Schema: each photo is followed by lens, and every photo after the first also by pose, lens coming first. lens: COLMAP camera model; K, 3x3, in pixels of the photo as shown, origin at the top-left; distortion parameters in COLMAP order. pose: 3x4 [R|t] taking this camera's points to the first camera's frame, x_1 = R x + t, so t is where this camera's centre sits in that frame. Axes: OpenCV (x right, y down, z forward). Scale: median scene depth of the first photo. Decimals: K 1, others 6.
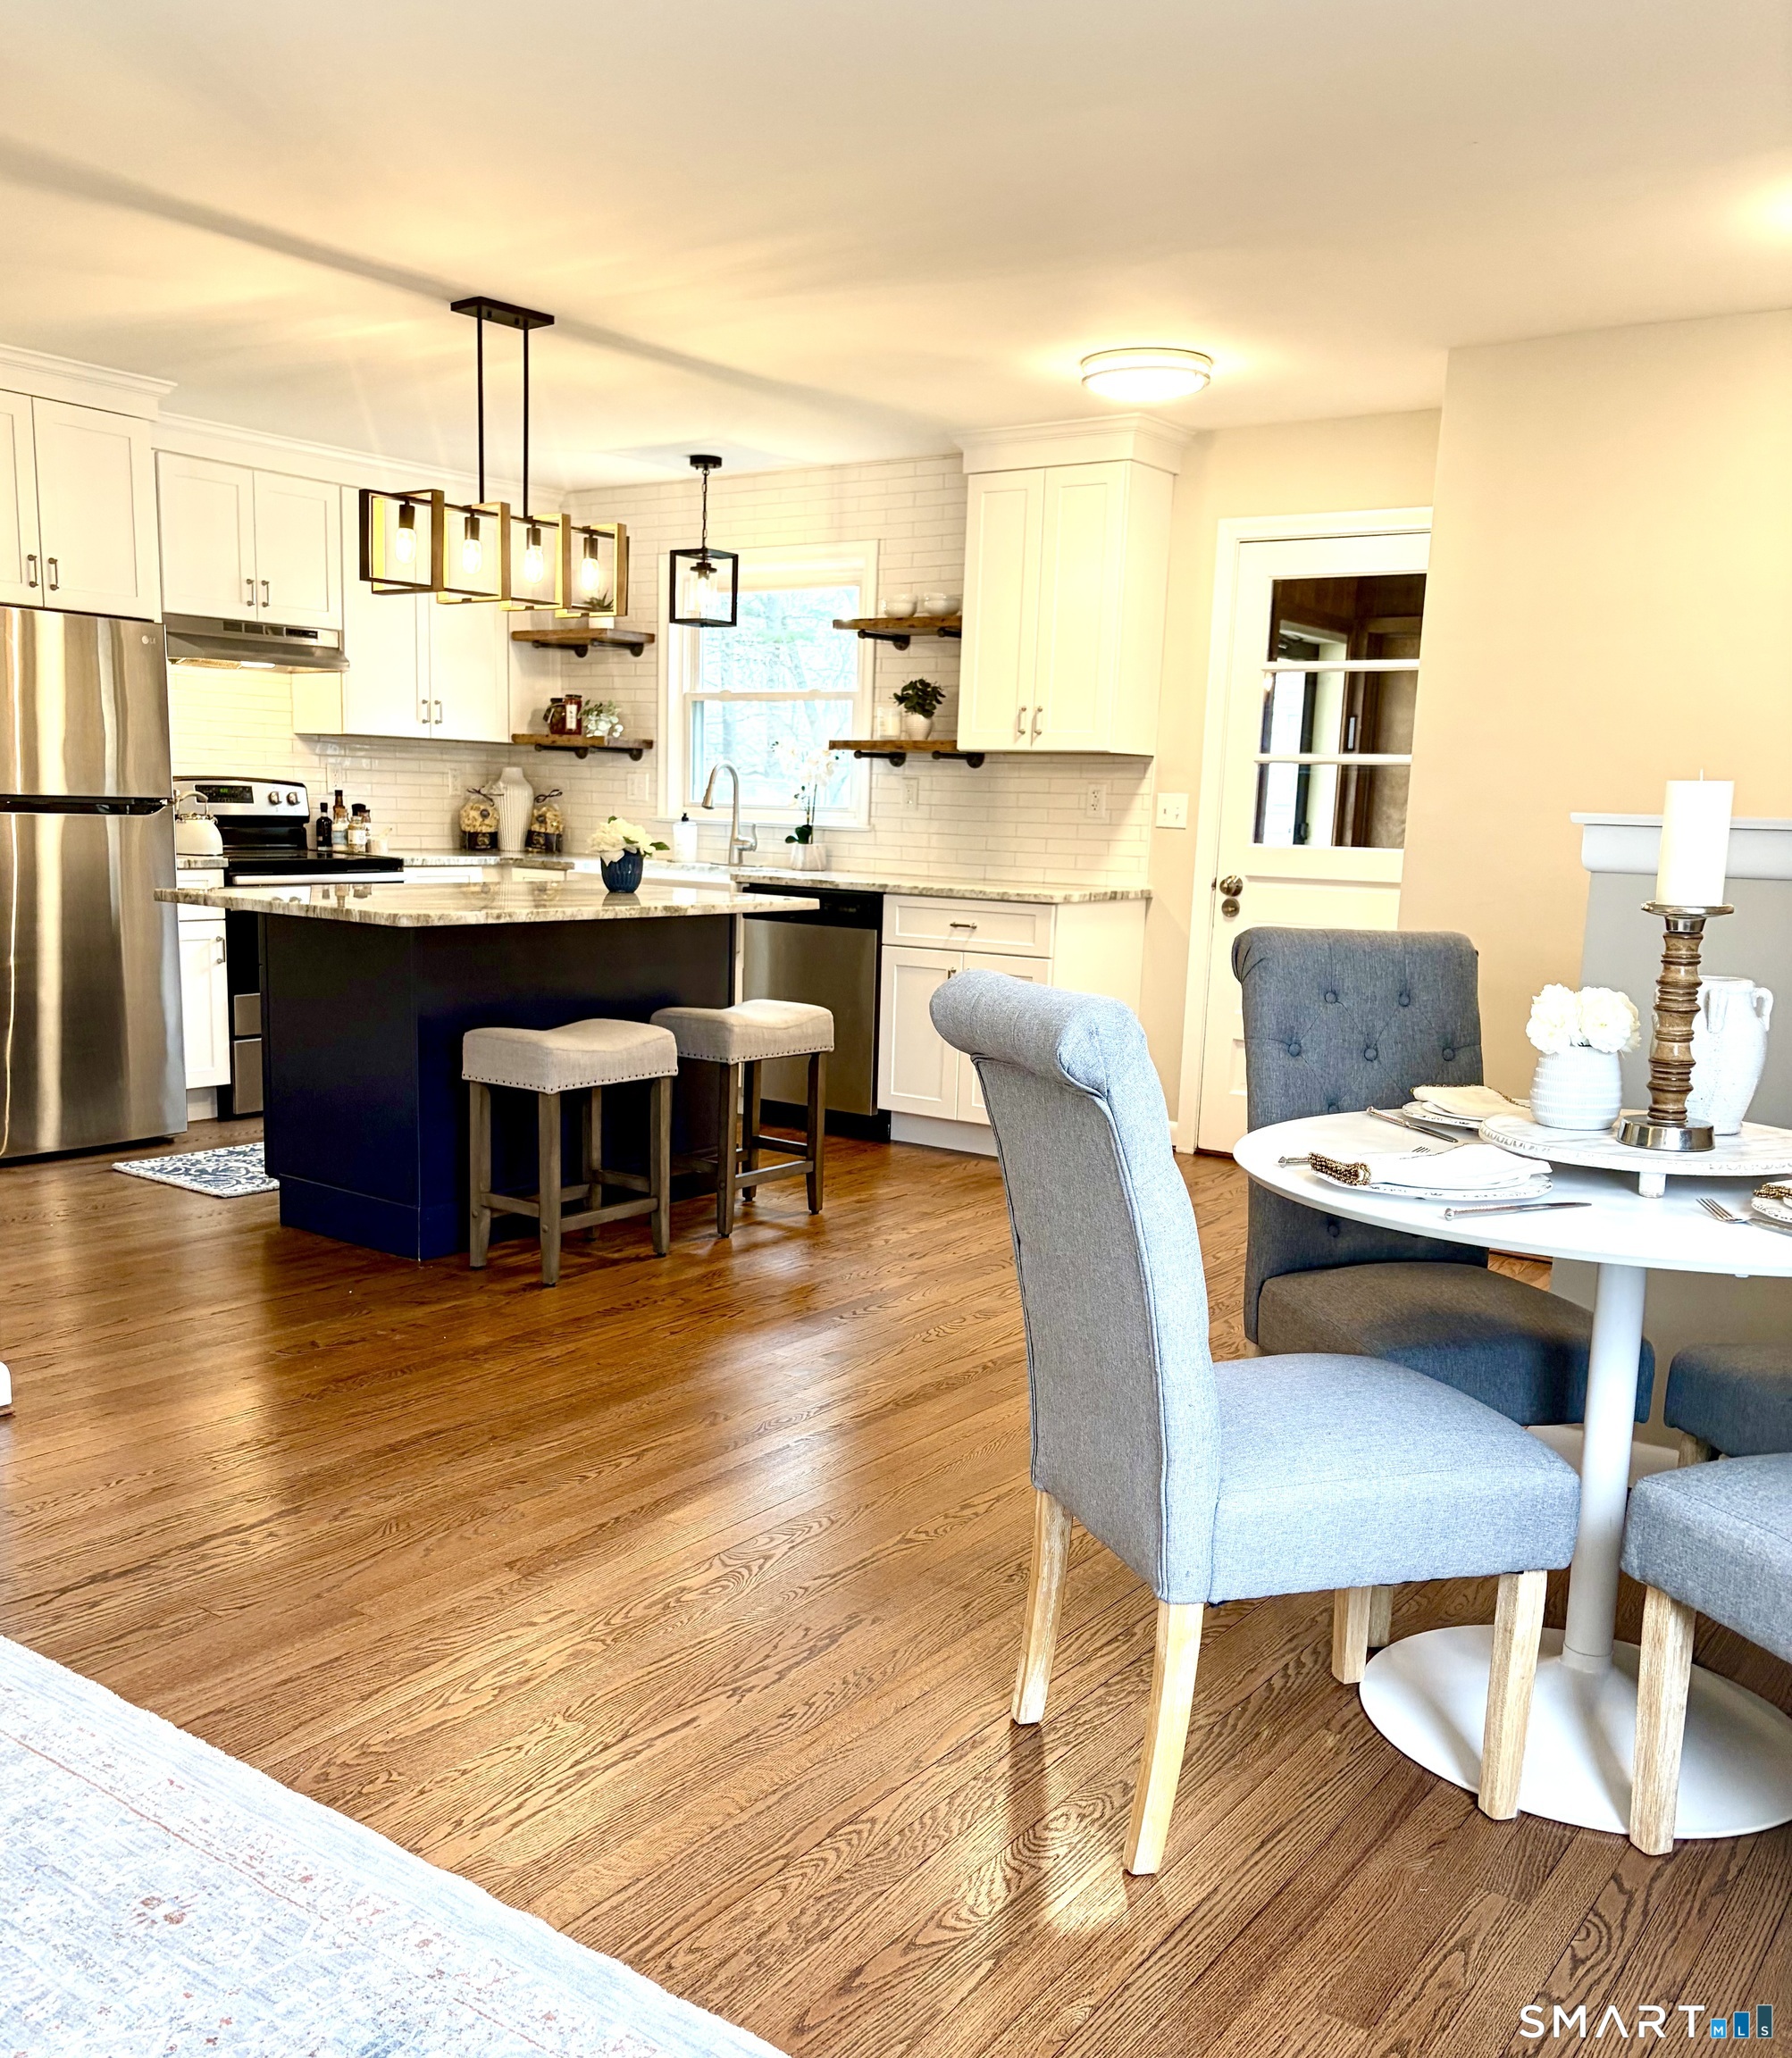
lens RADIAL K [[1827.6, 0, 890.6], [0, 1827.6, 1122.6], [0, 0, 1]] dist [0.147699, -0.279696]
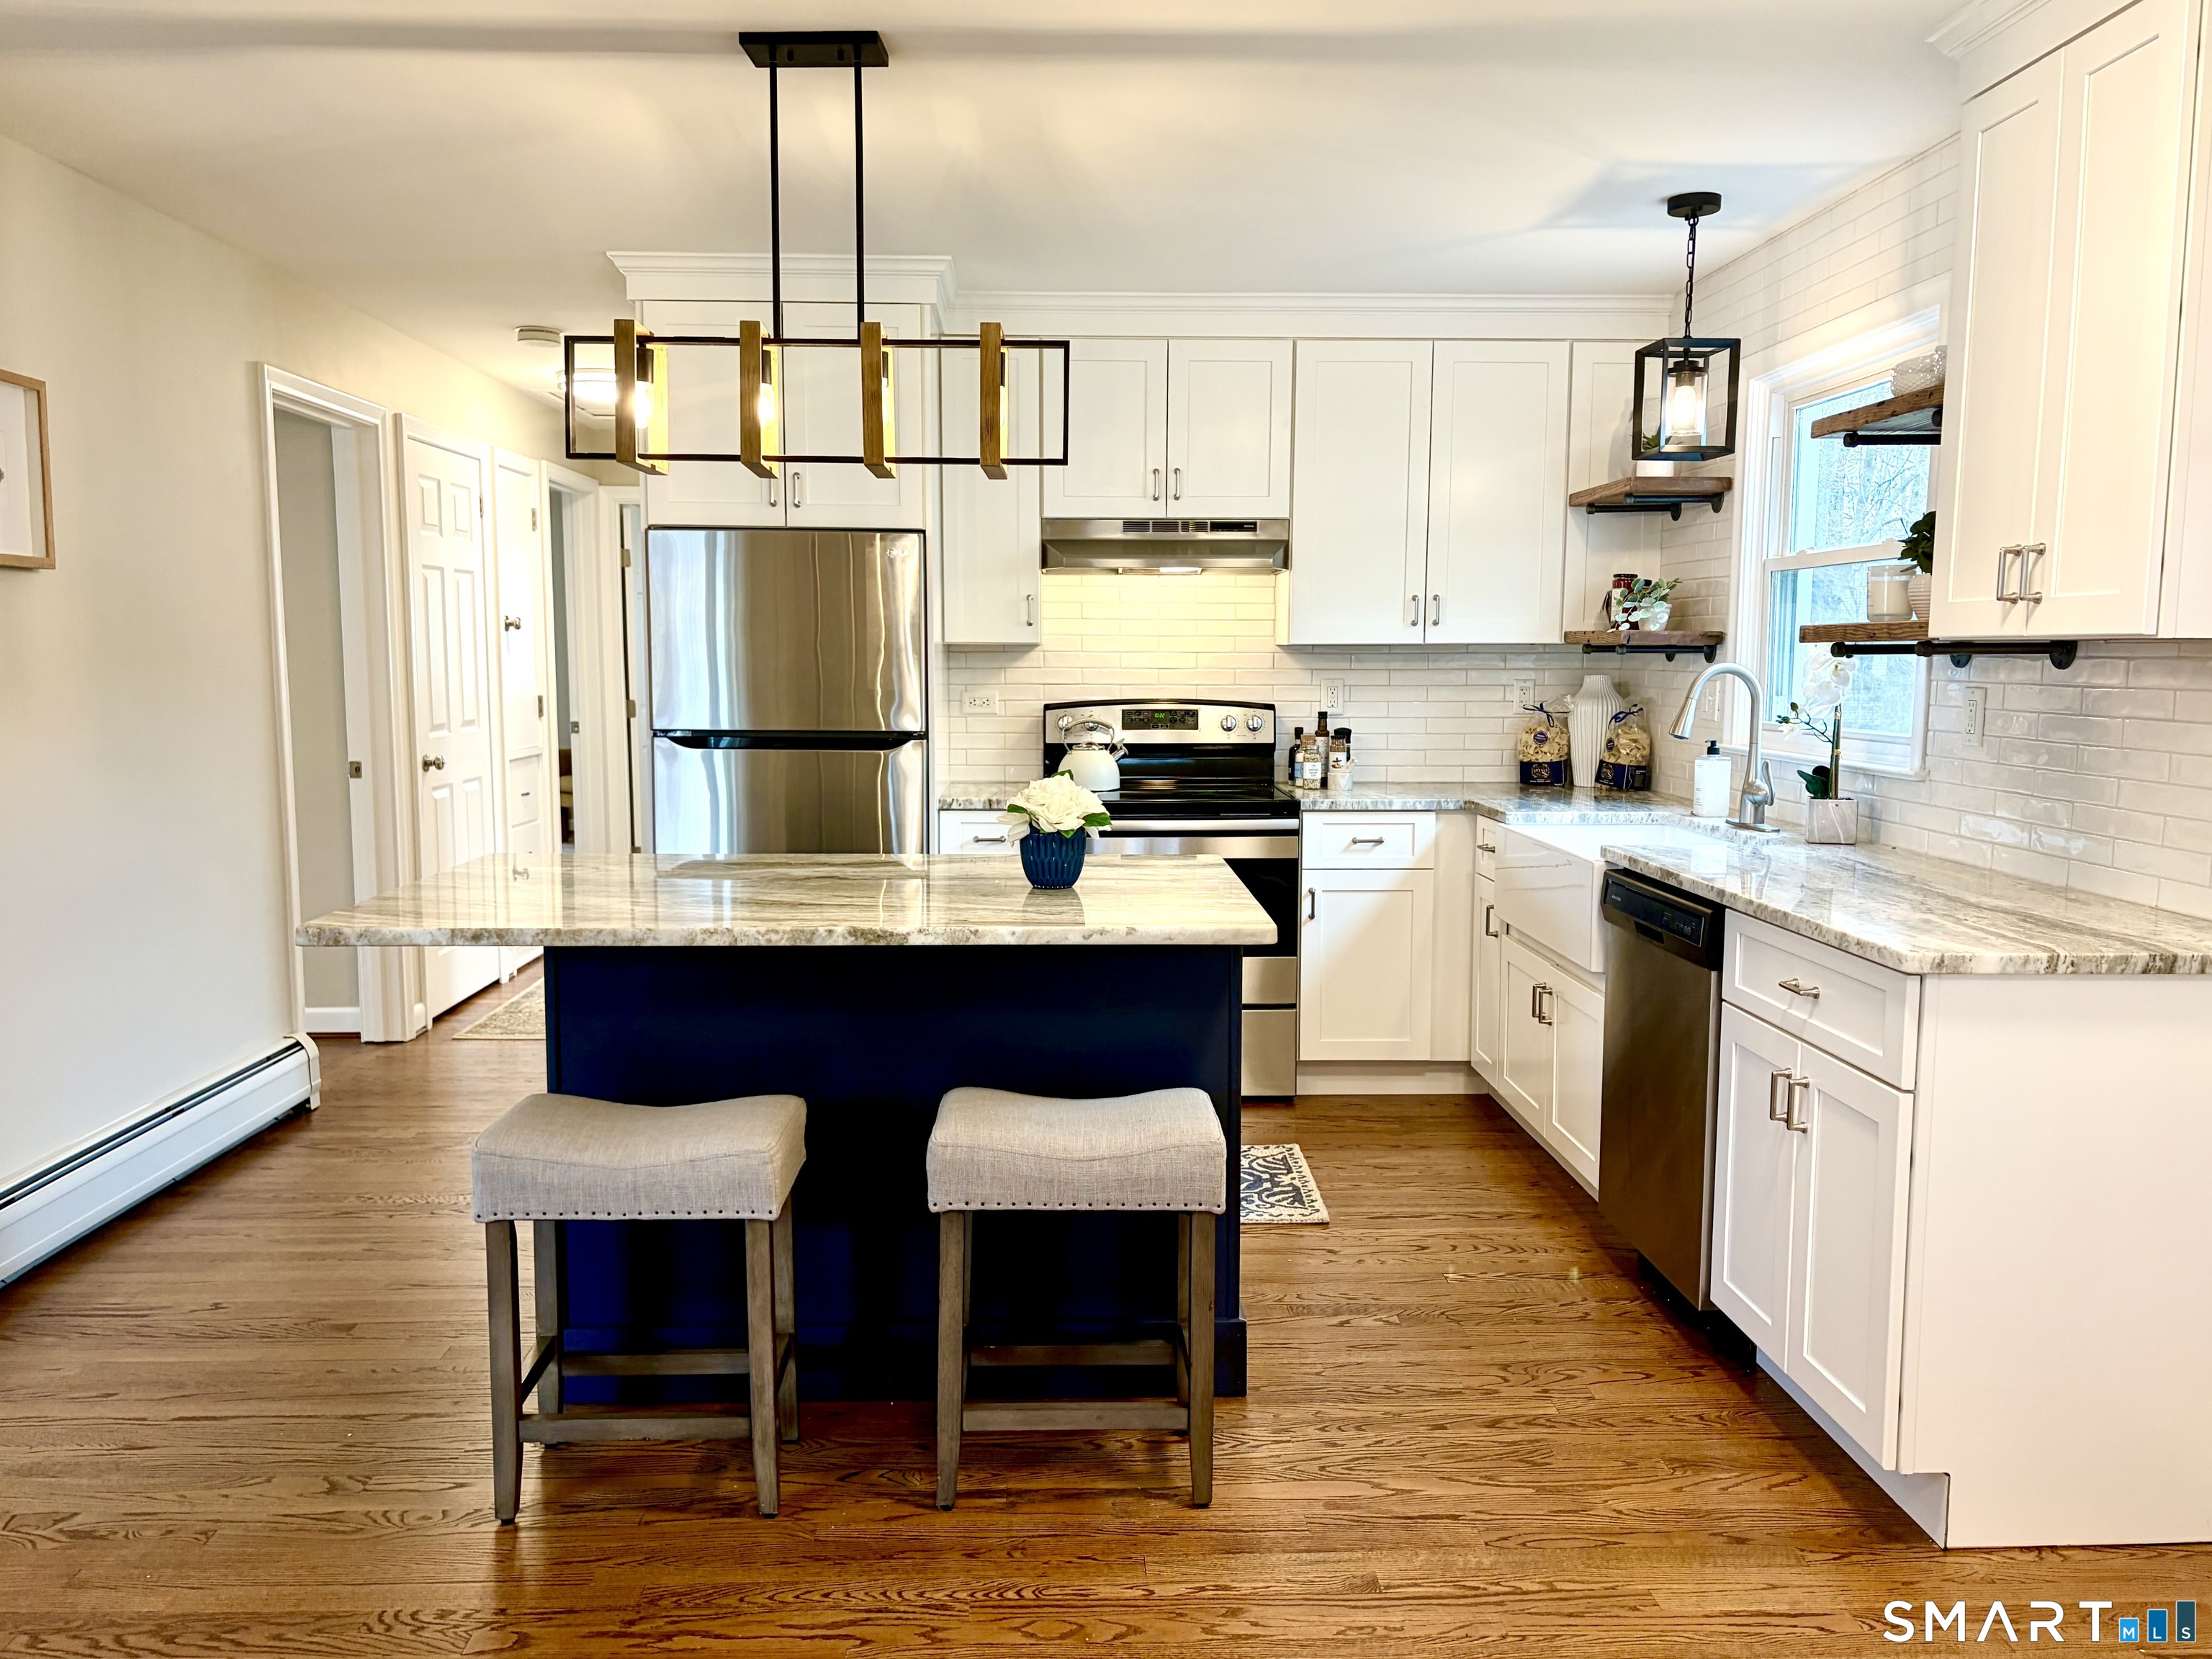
lens RADIAL K [[1755.0, 0, 1106.0], [0, 1755.0, 829.5], [0, 0, 1]] dist [0.054448, -0.000945]
pose [[0.623646, 0.053979, -0.779841, 0.259172], [-0.125332, 0.991612, -0.031591, -0.098260], [0.771594, 0.117441, 0.625180, 0.482851]]
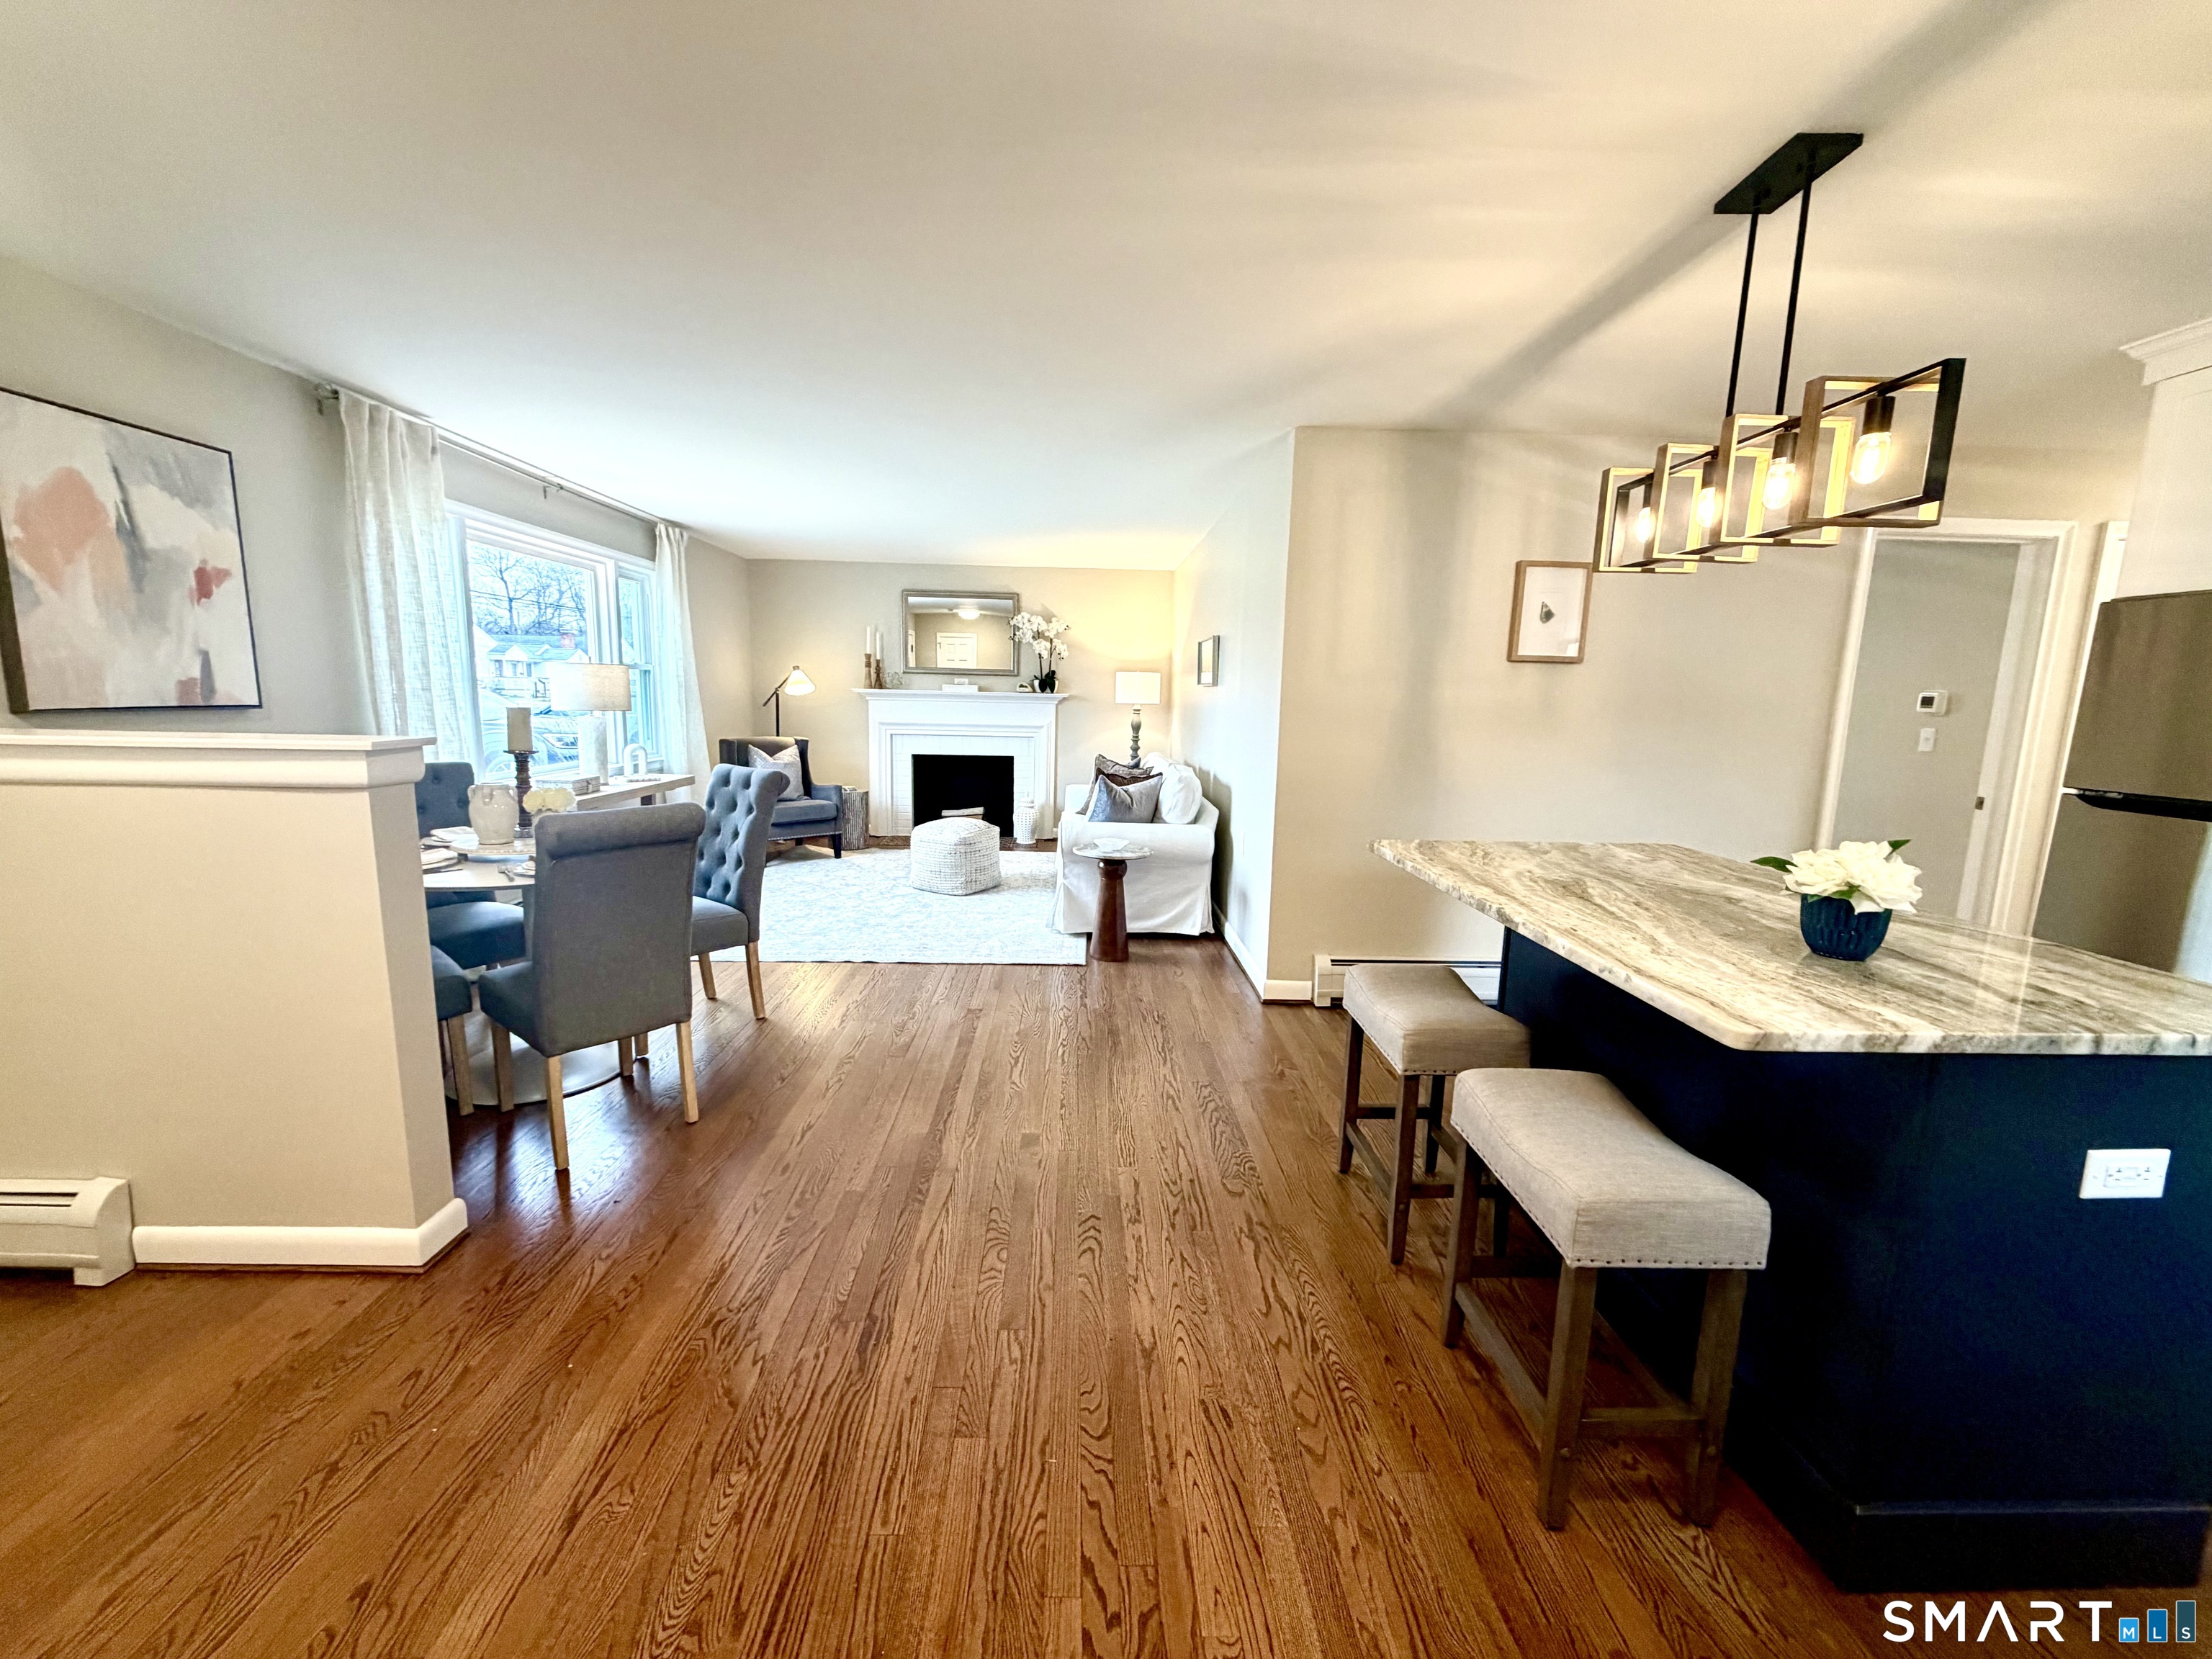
lens RADIAL K [[890.3, 0, 1106.0], [0, 890.3, 829.5], [0, 0, 1]] dist [0.001128, 0.000096]
pose [[-0.791754, 0.048519, -0.608910, 0.174016], [-0.151632, 0.950028, 0.272863, -0.158210], [0.591721, 0.308371, -0.744832, 0.803868]]
